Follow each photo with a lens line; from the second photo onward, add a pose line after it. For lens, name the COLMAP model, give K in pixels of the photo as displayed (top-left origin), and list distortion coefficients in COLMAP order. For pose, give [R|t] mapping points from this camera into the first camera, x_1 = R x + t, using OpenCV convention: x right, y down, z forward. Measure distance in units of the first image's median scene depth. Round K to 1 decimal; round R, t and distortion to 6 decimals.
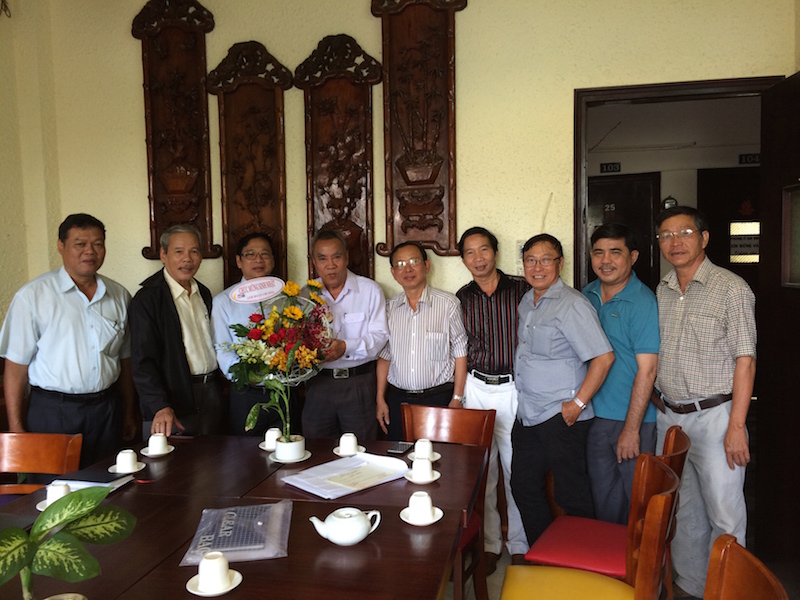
lens RADIAL K [[688.2, 0, 399.8], [0, 688.2, 300.1], [0, 0, 1]] dist [0.077393, -0.097655]
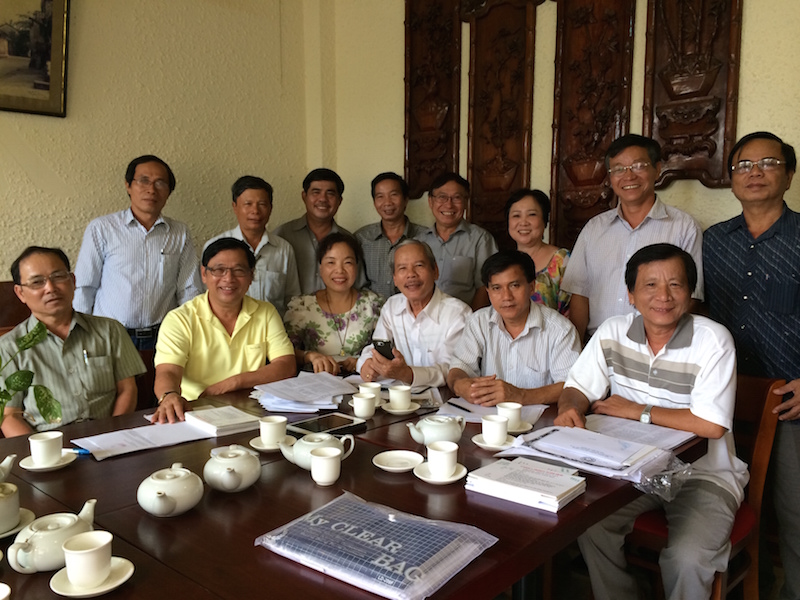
lens RADIAL K [[688.2, 0, 392.5], [0, 688.2, 299.7], [0, 0, 1]] dist [0.077393, -0.097655]
pose [[0.873976, 0.066155, -0.481446, 0.130913], [-0.043926, 0.997390, 0.057311, 0.034040], [0.483980, -0.028941, 0.874600, 0.111699]]
